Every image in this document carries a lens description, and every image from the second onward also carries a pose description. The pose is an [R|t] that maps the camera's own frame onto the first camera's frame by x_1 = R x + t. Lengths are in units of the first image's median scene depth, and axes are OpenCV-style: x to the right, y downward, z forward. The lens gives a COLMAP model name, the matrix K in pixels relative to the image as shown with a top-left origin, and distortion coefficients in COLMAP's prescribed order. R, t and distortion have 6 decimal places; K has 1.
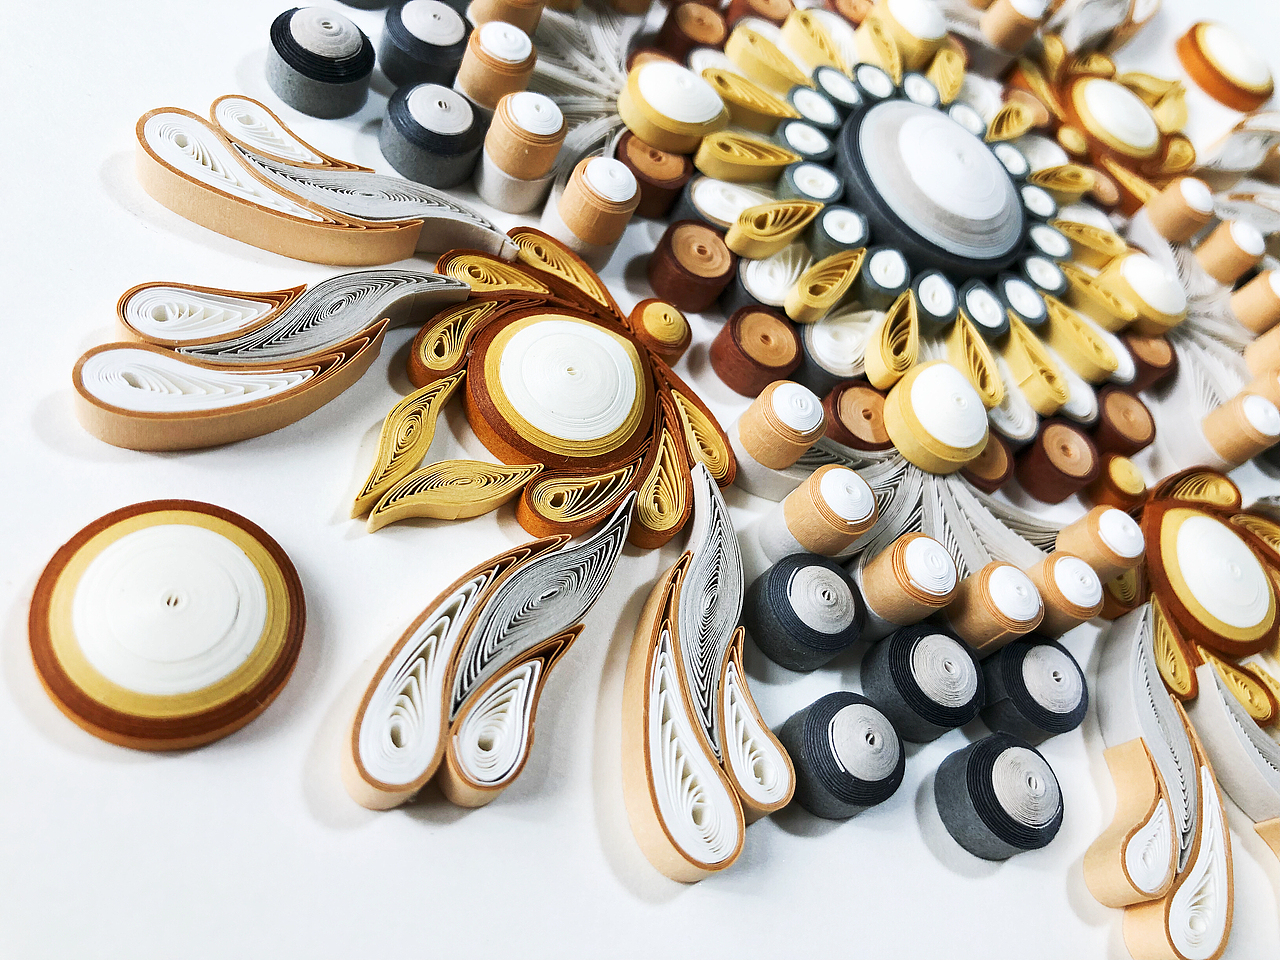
lens RADIAL K [[1074.4, 0, 648.2], [0, 1074.4, 482.9], [0, 0, 1]] dist [0.013472, -0.073957]
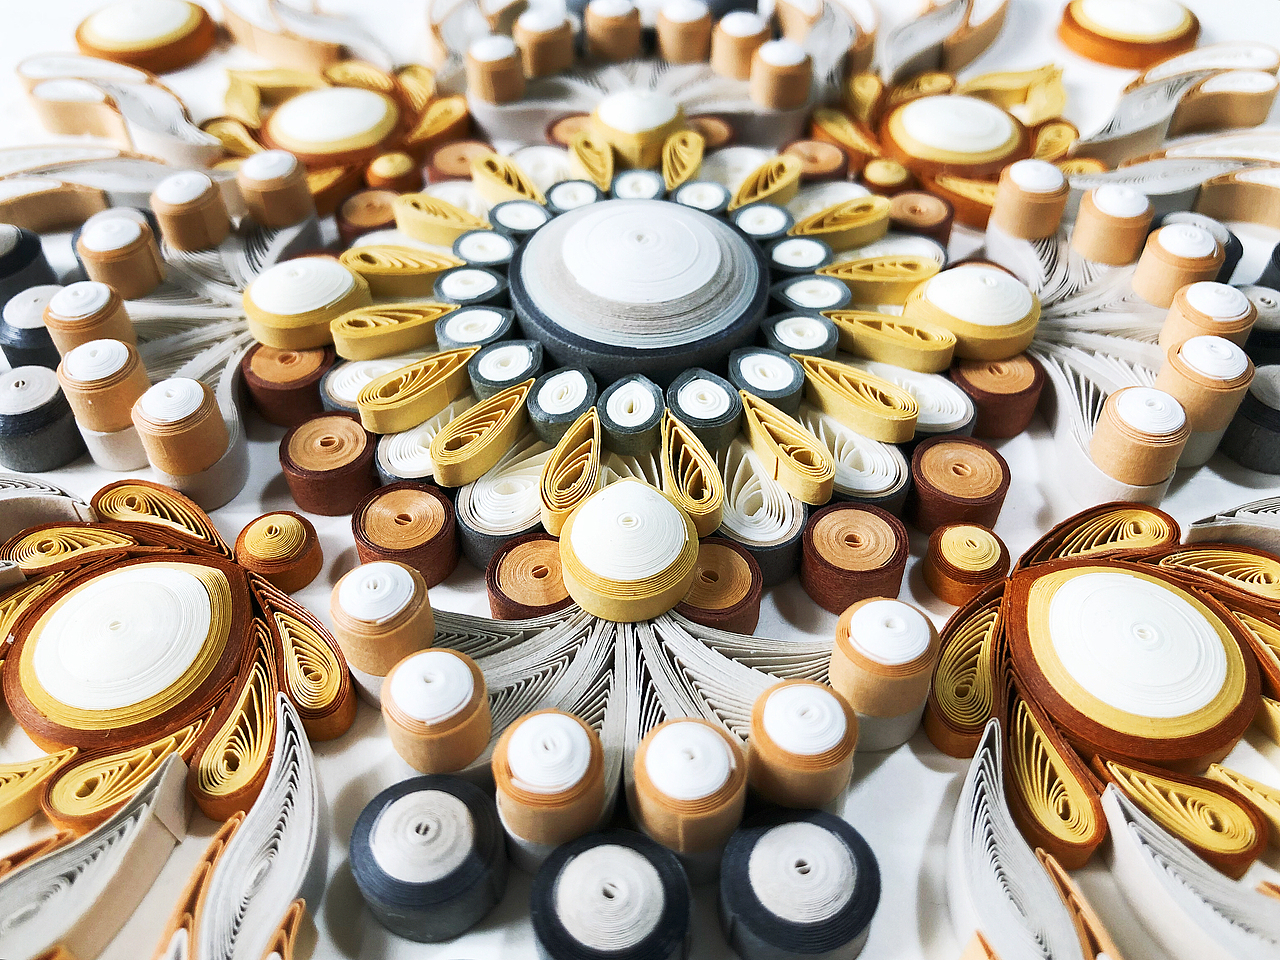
lens RADIAL K [[1151.2, 0, 640.0], [0, 1151.2, 480.0], [0, 0, 1]] dist [0.011780, -0.072680]
pose [[0.926330, -0.304035, -0.222431, 0.468913], [0.245662, 0.935166, -0.255178, 0.101920], [0.285593, 0.181736, 0.940962, 0.225067]]
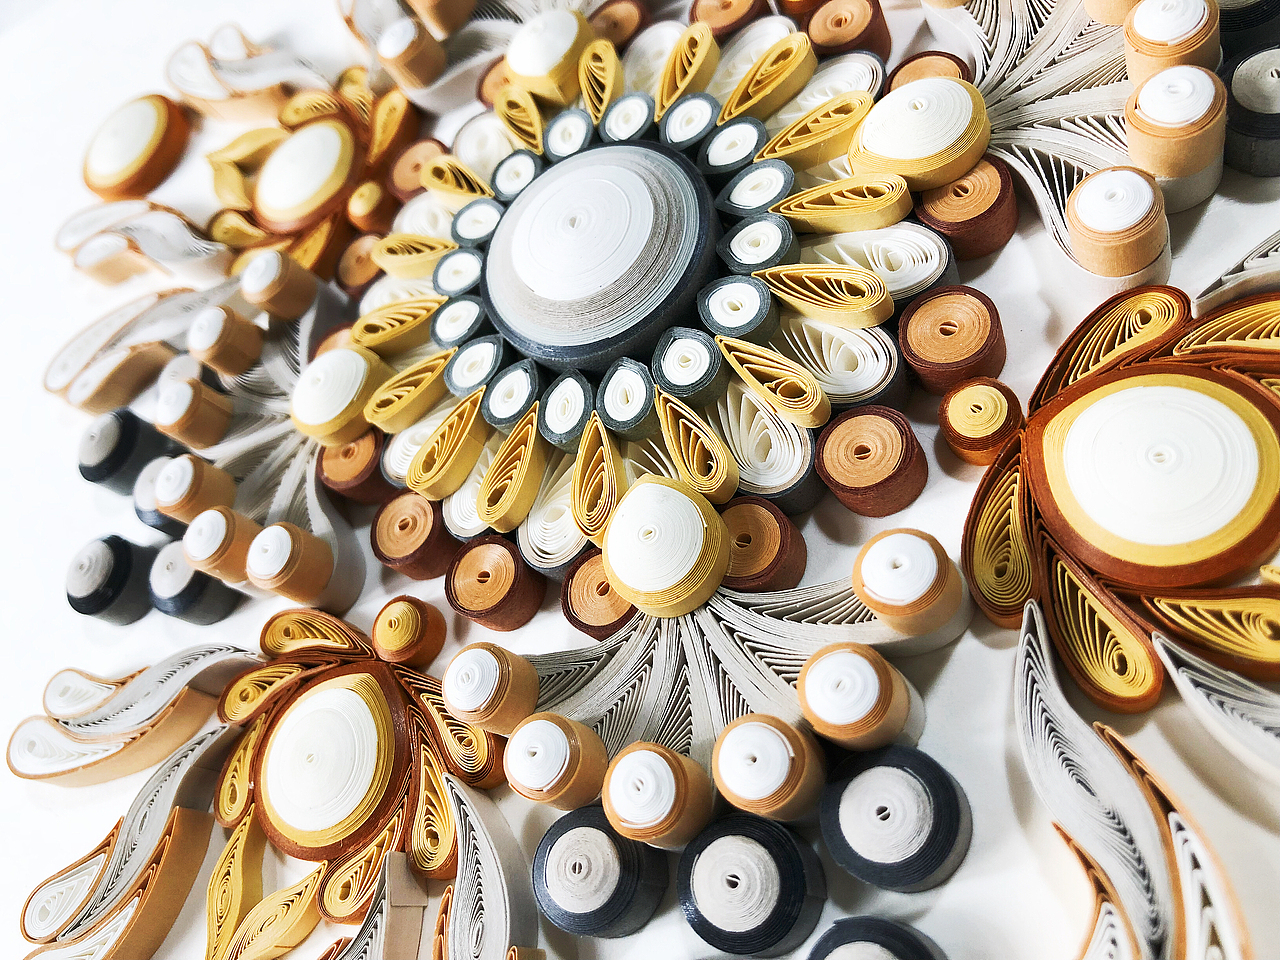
lens RADIAL K [[1074.4, 0, 648.2], [0, 1074.4, 482.9], [0, 0, 1]] dist [0.013472, -0.073957]
pose [[0.662601, -0.539797, -0.519210, 0.710452], [0.576131, 0.810299, -0.107185, -0.019143], [0.478574, -0.228112, 0.847899, 0.302212]]
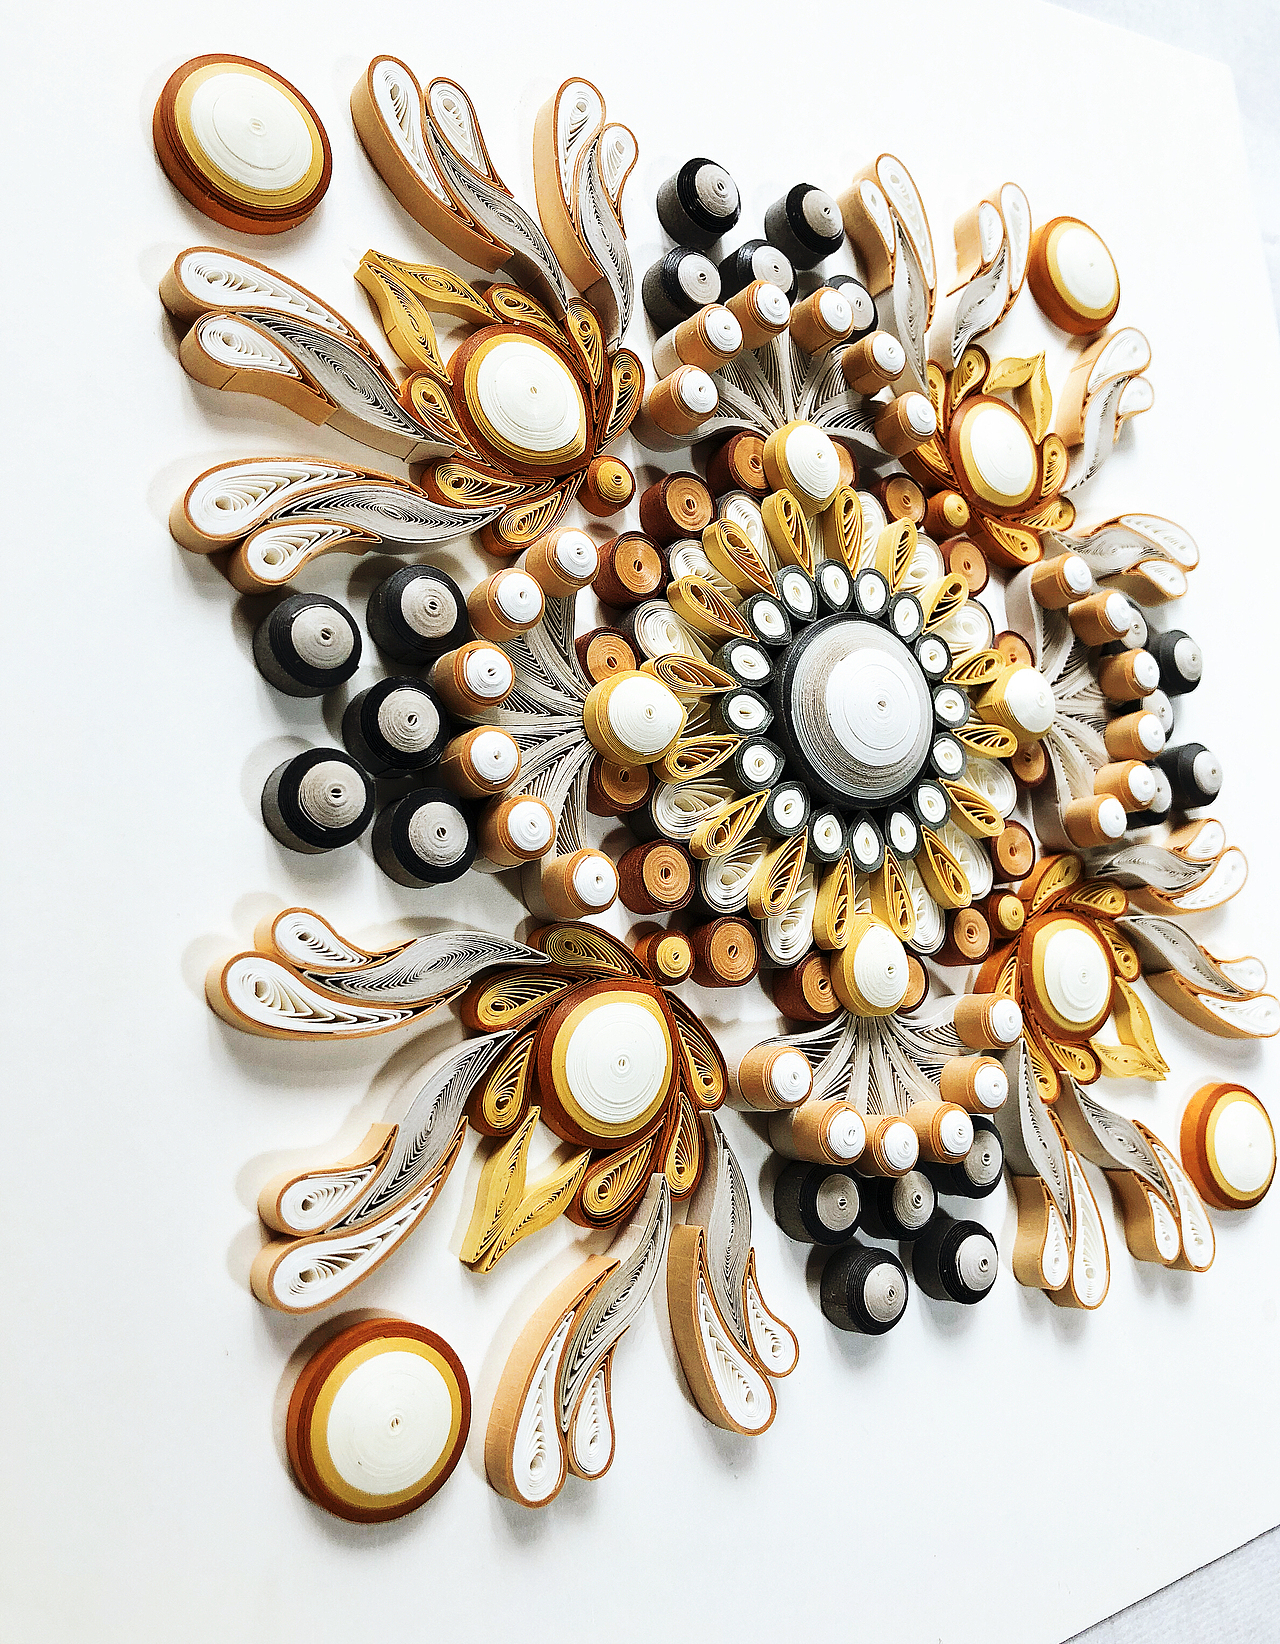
lens RADIAL K [[1433.6, 0, 658.9], [0, 1433.6, 803.9], [0, 0, 1]] dist [0.165873, -0.506923]
pose [[0.389800, 0.853065, -0.346895, 0.866305], [-0.920500, 0.372021, -0.119496, 0.126324], [0.027114, 0.365897, 0.930260, -0.353283]]
